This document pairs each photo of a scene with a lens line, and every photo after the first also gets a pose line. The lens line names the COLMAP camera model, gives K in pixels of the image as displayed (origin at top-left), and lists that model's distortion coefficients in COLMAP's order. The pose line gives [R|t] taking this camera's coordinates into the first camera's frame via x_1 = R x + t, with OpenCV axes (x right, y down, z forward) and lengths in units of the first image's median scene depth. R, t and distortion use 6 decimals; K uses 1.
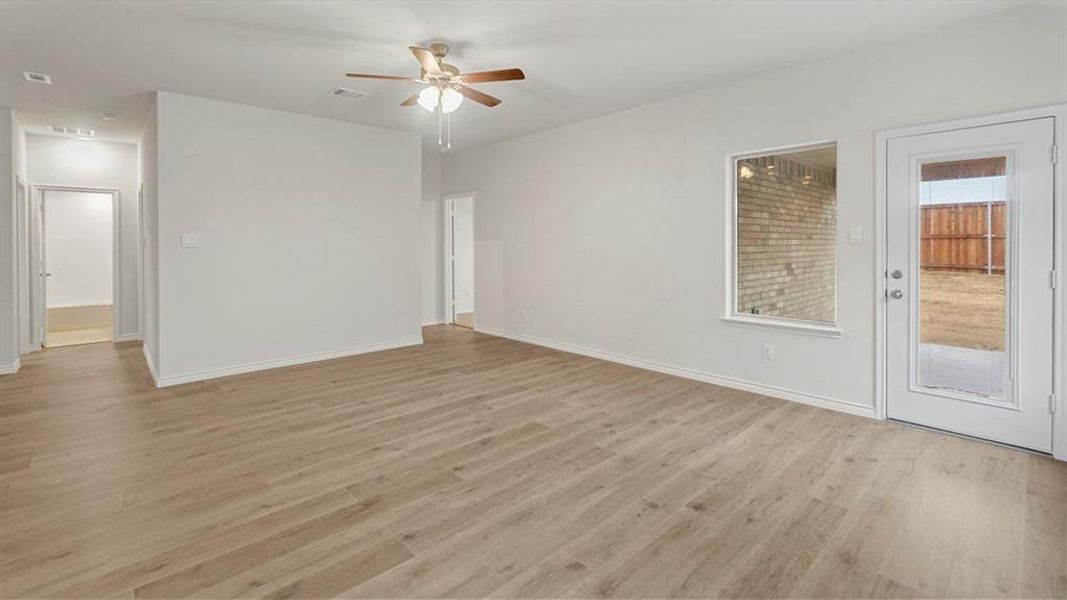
lens RADIAL K [[469.0, 0, 531.4], [0, 469.0, 249.0], [0, 0, 1]] dist [-0.002512, 0.000675]
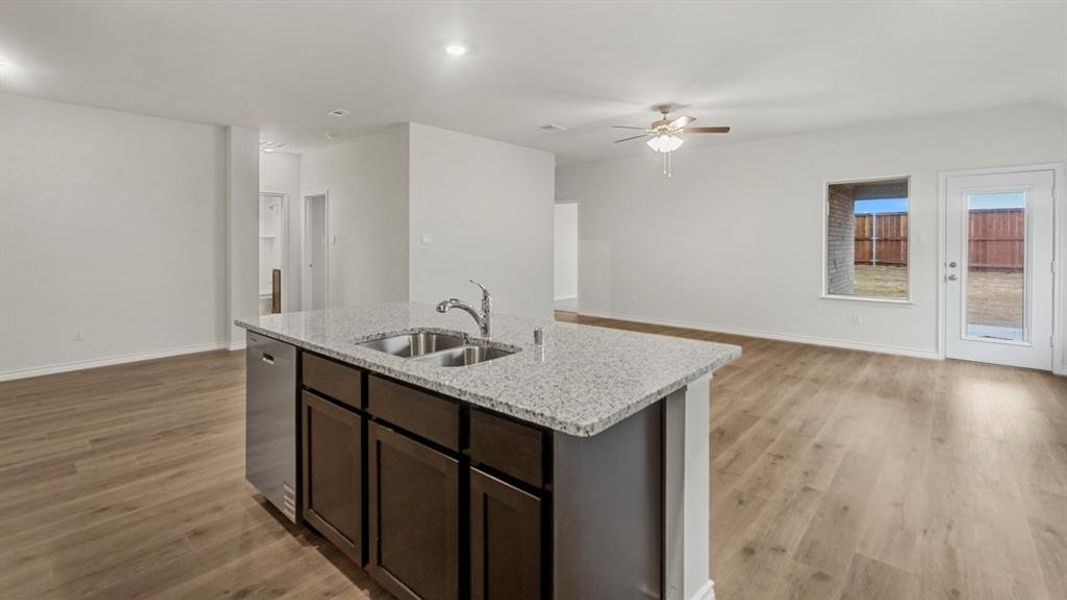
lens RADIAL K [[490.0, 0, 535.7], [0, 490.0, 248.0], [0, 0, 1]] dist [0.009423, 0.000597]
pose [[0.994488, 0.006273, 0.104664, -0.757713], [-0.005966, 0.999977, -0.003247, 0.012962], [-0.104682, 0.002605, 0.994502, -0.474002]]
